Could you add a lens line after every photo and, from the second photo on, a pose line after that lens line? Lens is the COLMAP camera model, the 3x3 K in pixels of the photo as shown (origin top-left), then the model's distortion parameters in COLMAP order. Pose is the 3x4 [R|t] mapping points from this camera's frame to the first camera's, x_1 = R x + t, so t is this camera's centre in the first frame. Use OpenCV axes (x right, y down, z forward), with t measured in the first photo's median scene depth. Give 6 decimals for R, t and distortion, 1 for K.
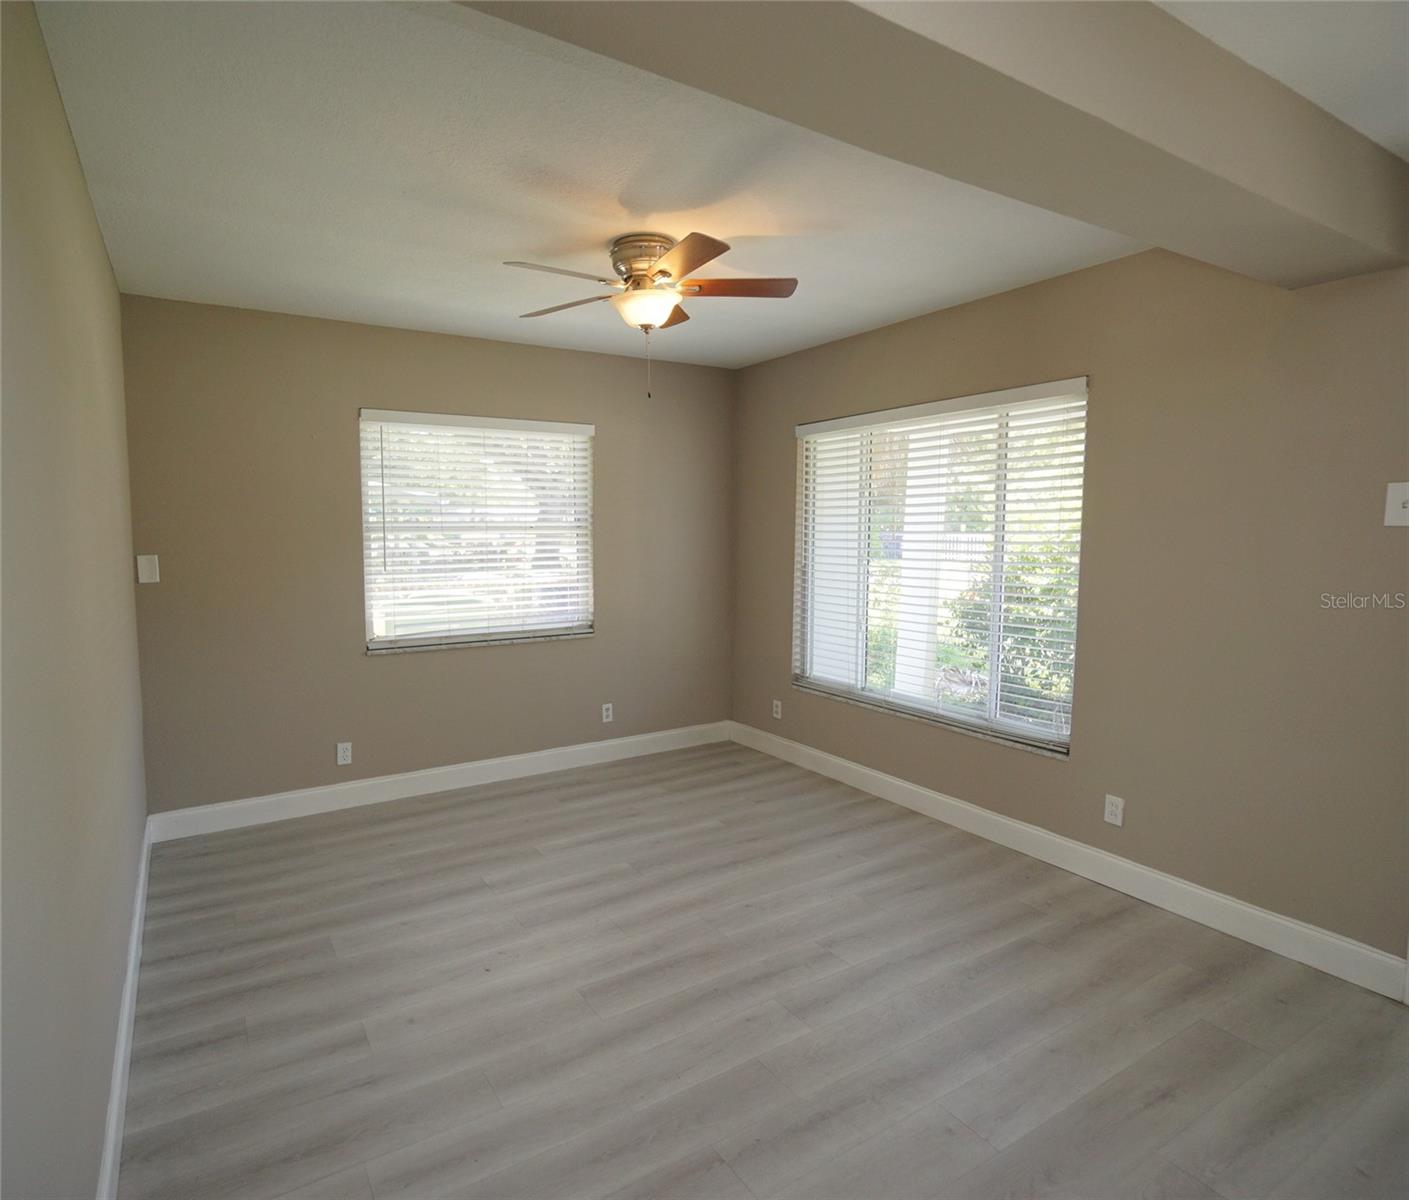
lens RADIAL K [[855.4, 0, 704.5], [0, 855.4, 600.0], [0, 0, 1]] dist [0.005405, 0.001185]
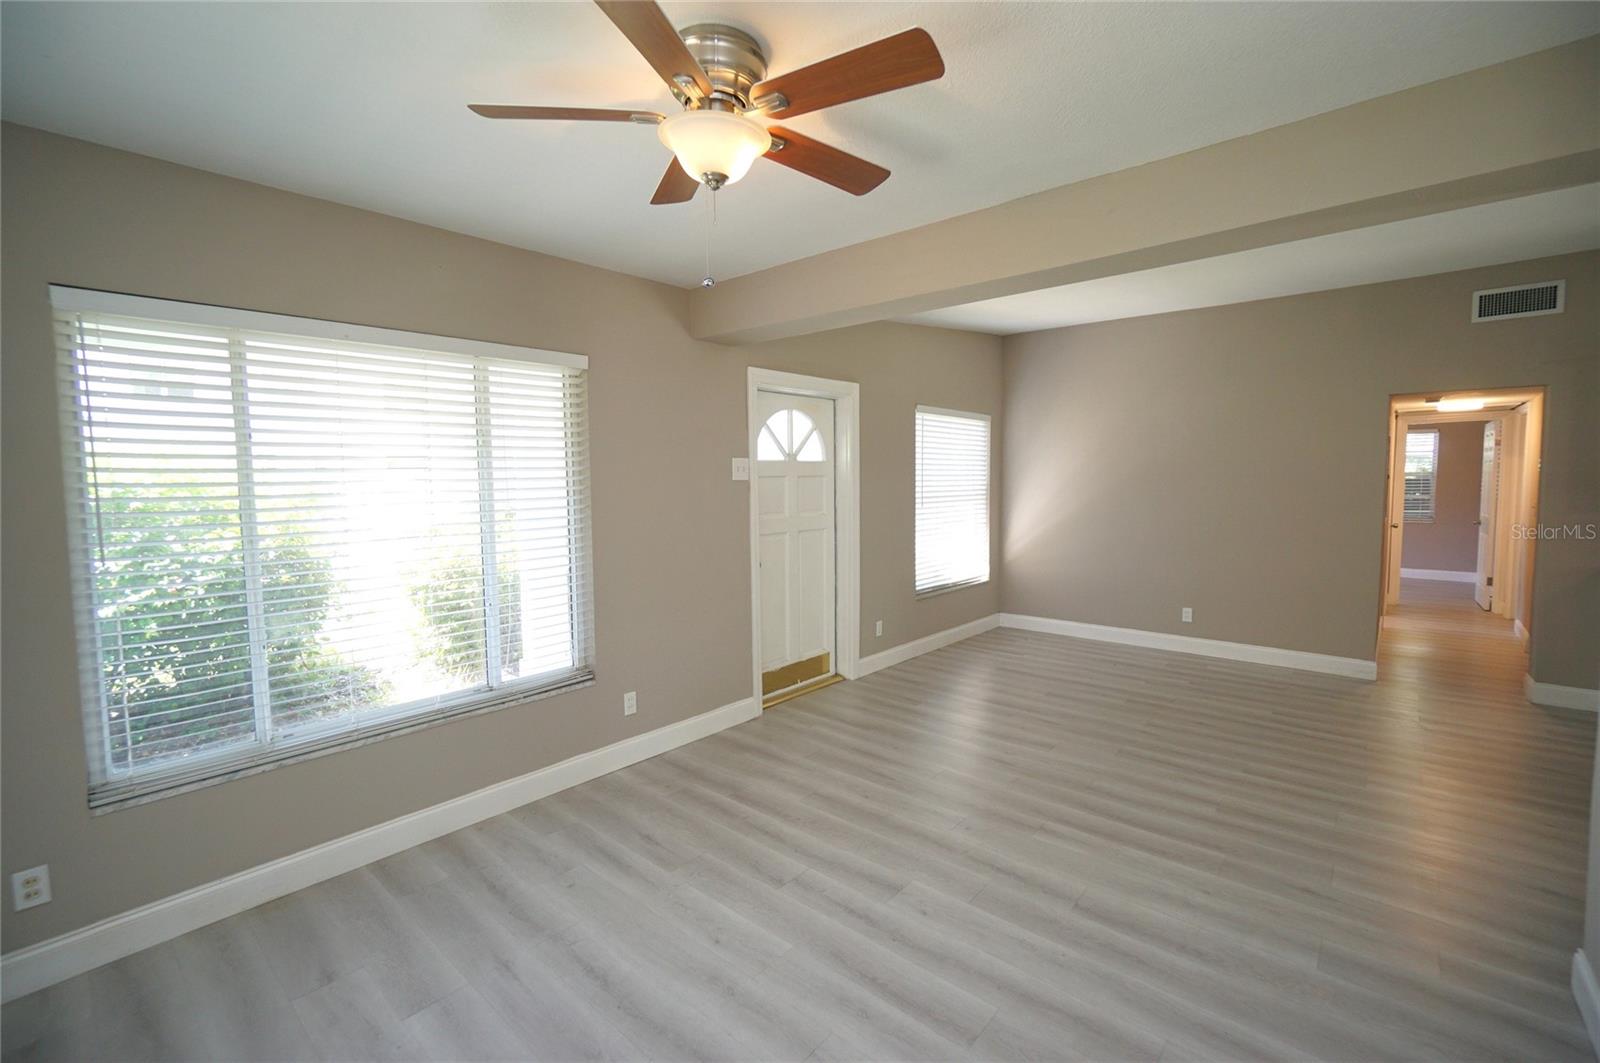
lens RADIAL K [[678.3, 0, 802.0], [0, 678.3, 523.5], [0, 0, 1]] dist [-0.003809, 0.000382]
pose [[-0.289119, -0.059727, 0.955428, -0.503215], [0.096362, 0.991167, 0.091121, -0.081378], [-0.952431, 0.118412, -0.280810, 0.929076]]
